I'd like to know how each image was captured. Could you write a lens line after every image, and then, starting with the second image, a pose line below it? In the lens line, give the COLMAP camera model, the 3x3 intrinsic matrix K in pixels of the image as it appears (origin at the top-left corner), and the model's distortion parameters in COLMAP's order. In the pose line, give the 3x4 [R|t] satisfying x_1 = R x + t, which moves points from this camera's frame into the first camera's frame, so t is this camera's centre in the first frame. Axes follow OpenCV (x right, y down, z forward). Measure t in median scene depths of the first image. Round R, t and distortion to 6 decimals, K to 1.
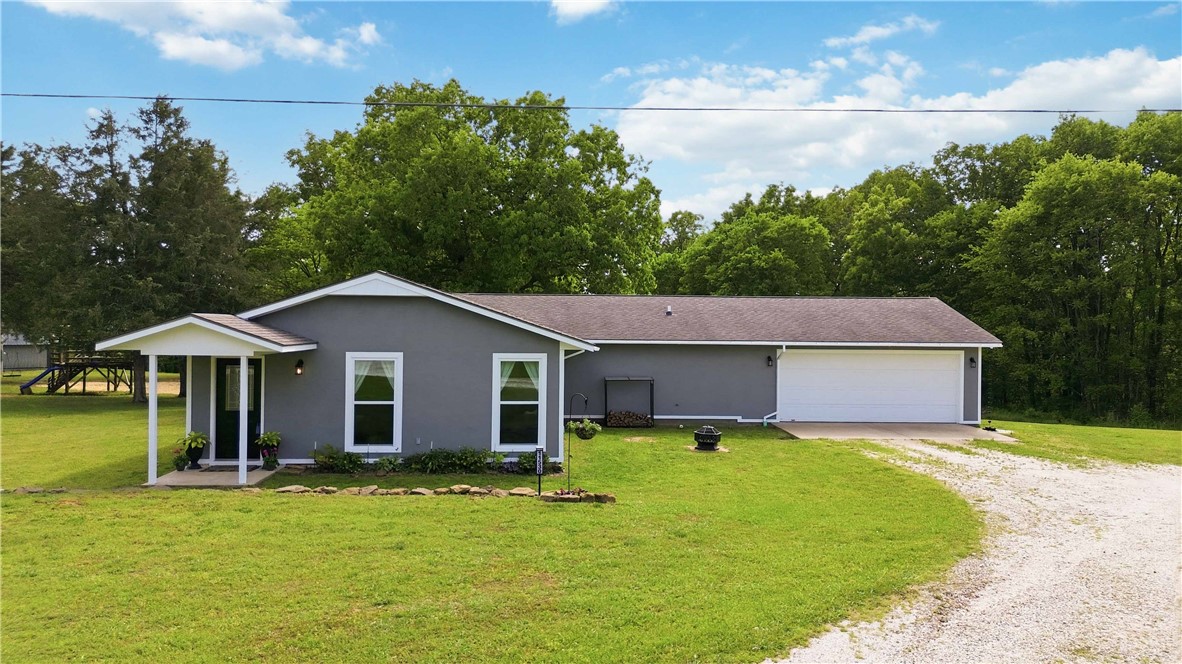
lens RADIAL K [[831.6, 0, 593.6], [0, 831.6, 325.6], [0, 0, 1]] dist [0.062638, -0.028459]
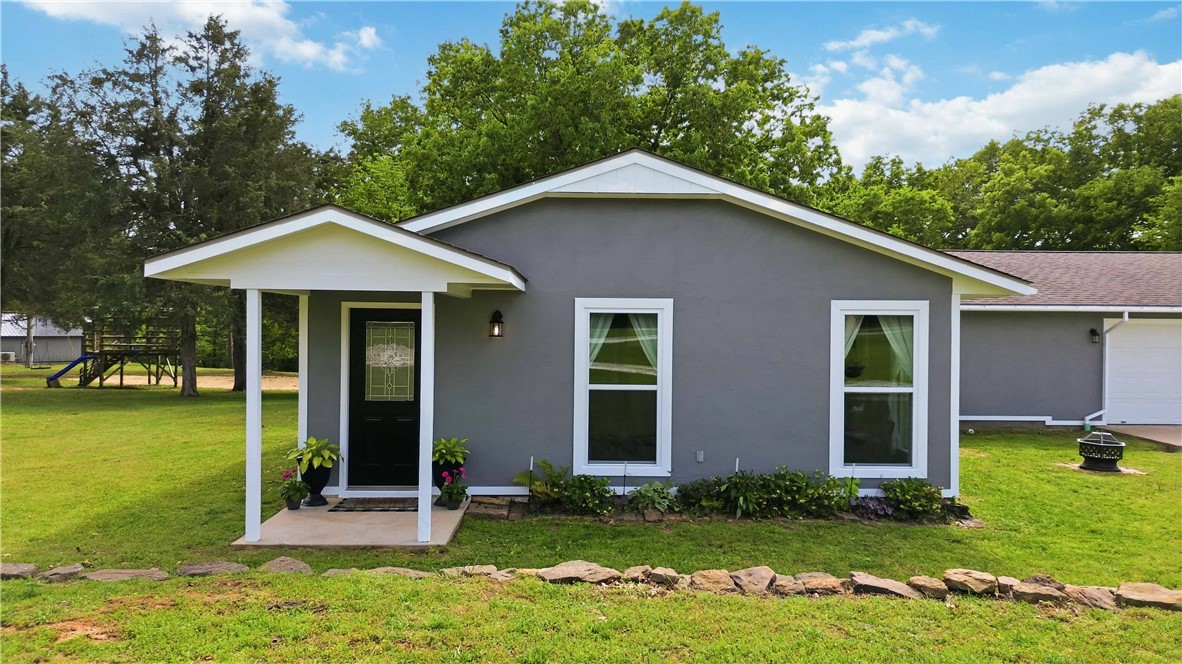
lens RADIAL K [[831.6, 0, 592.9], [0, 831.6, 321.1], [0, 0, 1]] dist [0.062638, -0.028459]
pose [[0.999477, -0.001806, -0.032282, -0.217955], [0.001619, 0.999982, -0.005833, 0.041711], [0.032292, 0.005778, 0.999462, 0.361381]]
